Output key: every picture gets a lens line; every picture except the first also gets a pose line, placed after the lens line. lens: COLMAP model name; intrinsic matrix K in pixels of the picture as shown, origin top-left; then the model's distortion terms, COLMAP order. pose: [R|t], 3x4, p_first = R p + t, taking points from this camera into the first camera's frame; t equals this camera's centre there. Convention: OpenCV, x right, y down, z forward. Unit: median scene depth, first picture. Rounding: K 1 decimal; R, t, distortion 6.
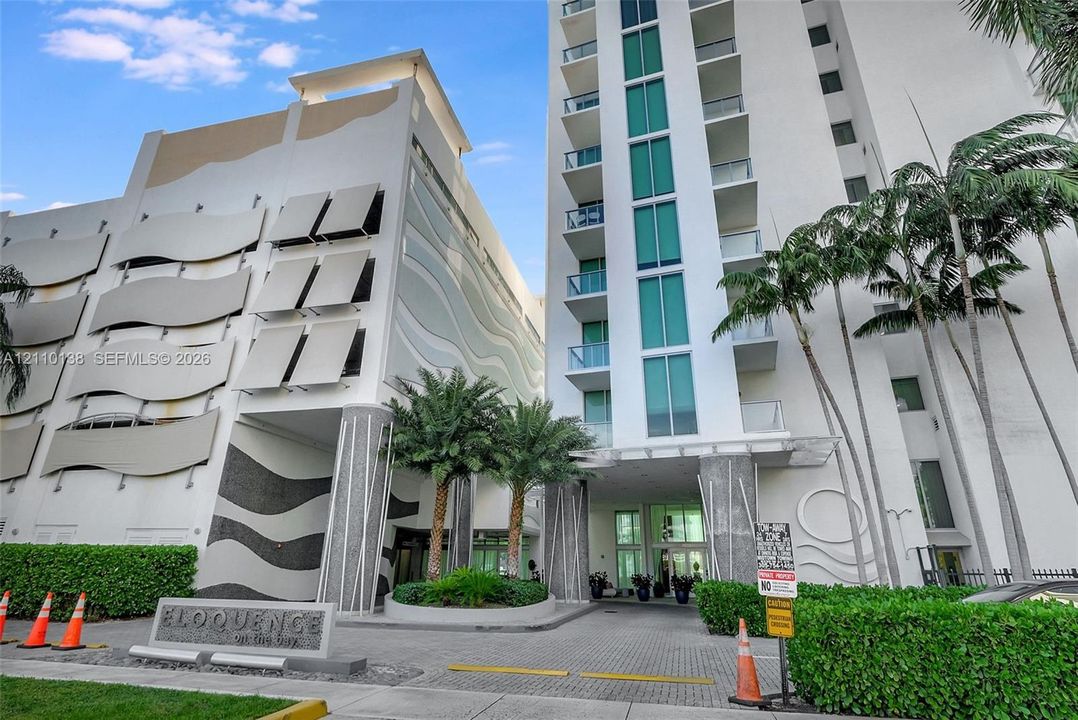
lens RADIAL K [[550.7, 0, 539.0], [0, 550.7, 360.0], [0, 0, 1]] dist [-0.005274, -0.001402]
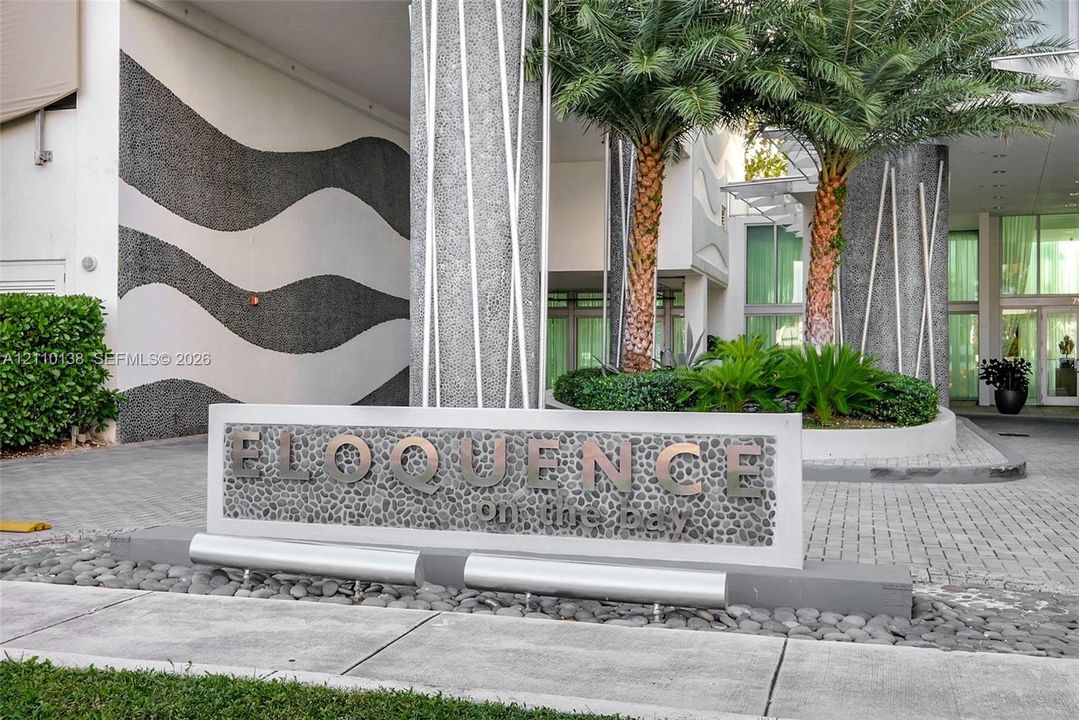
lens RADIAL K [[1085.5, 0, 539.5], [0, 1085.5, 360.0], [0, 0, 1]] dist [-0.001223, -0.004145]
pose [[0.999473, -0.006007, -0.031894, -0.265400], [0.016866, 0.935741, 0.352284, 0.098937], [0.027729, -0.352637, 0.935349, 0.219079]]
